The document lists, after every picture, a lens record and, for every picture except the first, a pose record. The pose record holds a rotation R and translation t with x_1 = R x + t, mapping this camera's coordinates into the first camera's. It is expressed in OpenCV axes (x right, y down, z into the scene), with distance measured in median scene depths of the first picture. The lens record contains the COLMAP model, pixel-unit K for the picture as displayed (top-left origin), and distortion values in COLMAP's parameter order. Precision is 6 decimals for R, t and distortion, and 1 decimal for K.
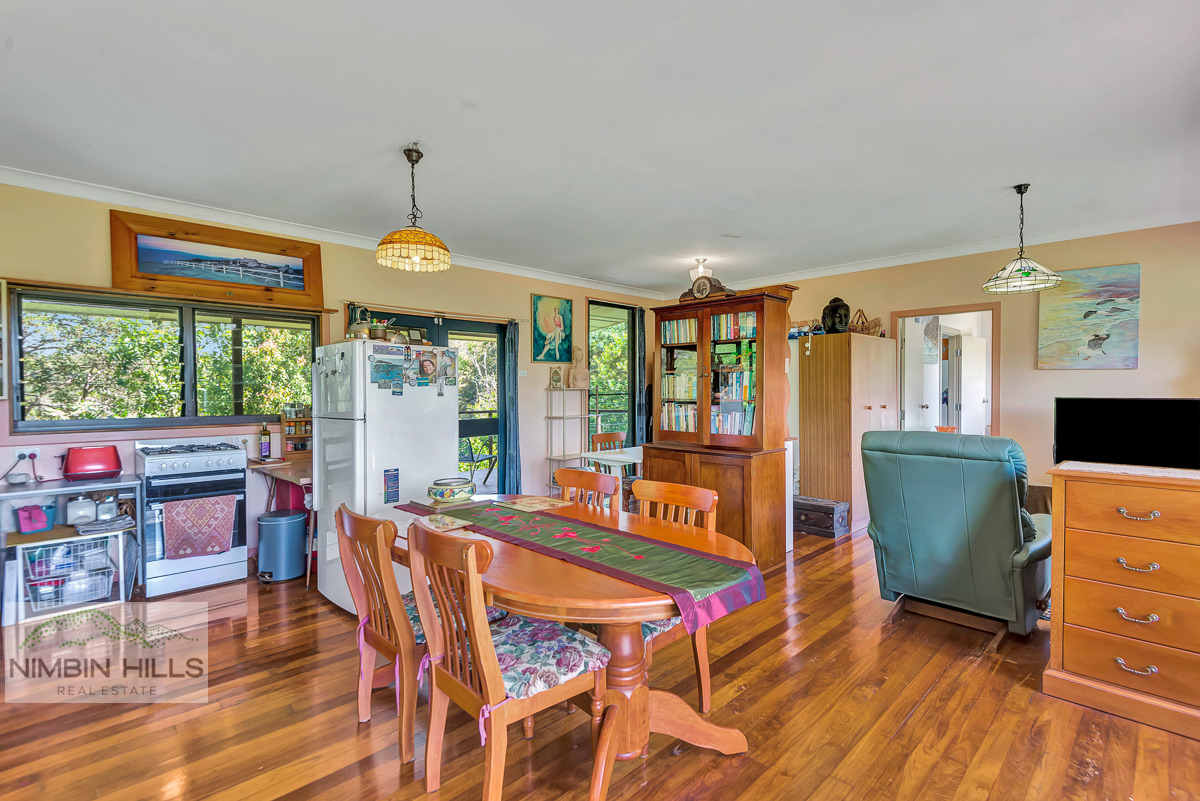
lens RADIAL K [[555.3, 0, 600.5], [0, 555.3, 403.2], [0, 0, 1]] dist [0.013349, -0.003666]
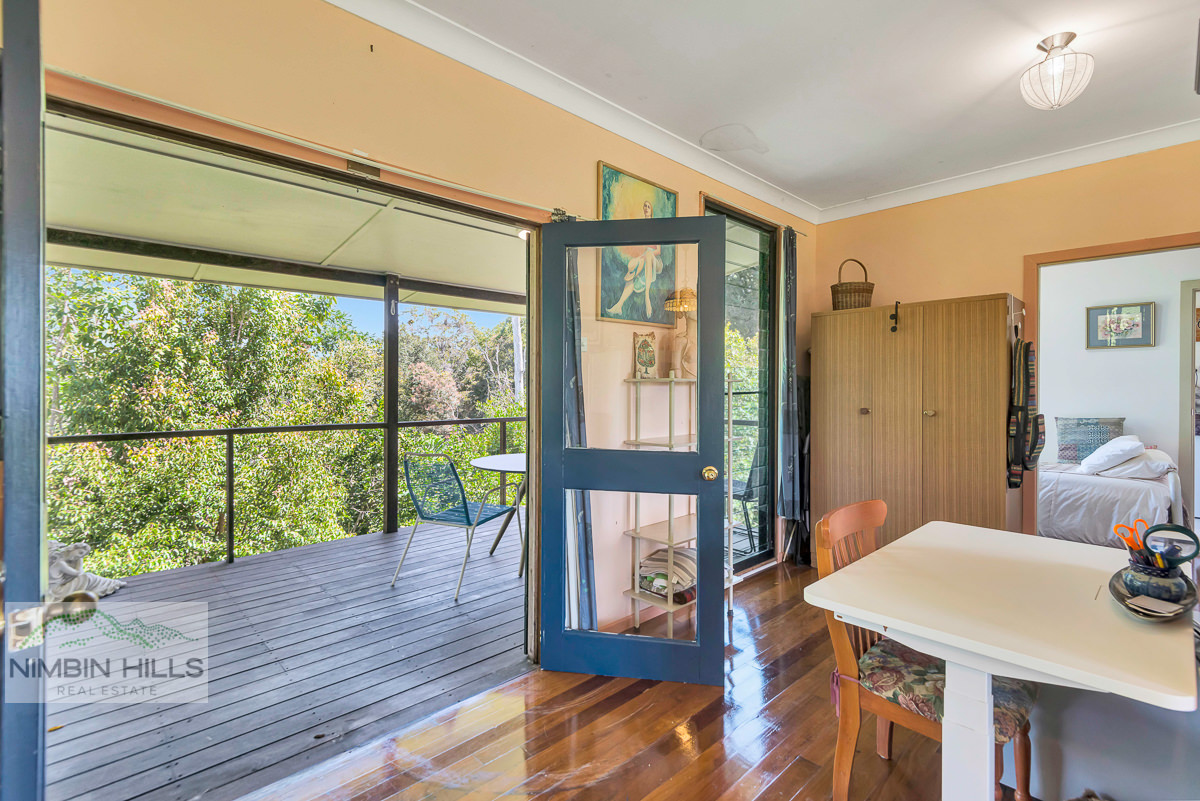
lens RADIAL K [[555.3, 0, 601.1], [0, 555.3, 396.6], [0, 0, 1]] dist [0.013349, -0.003666]
pose [[0.999791, 0.004321, -0.019979, -0.075081], [-0.004495, 0.999952, -0.008665, -0.005584], [0.019941, 0.008753, 0.999763, 0.373785]]
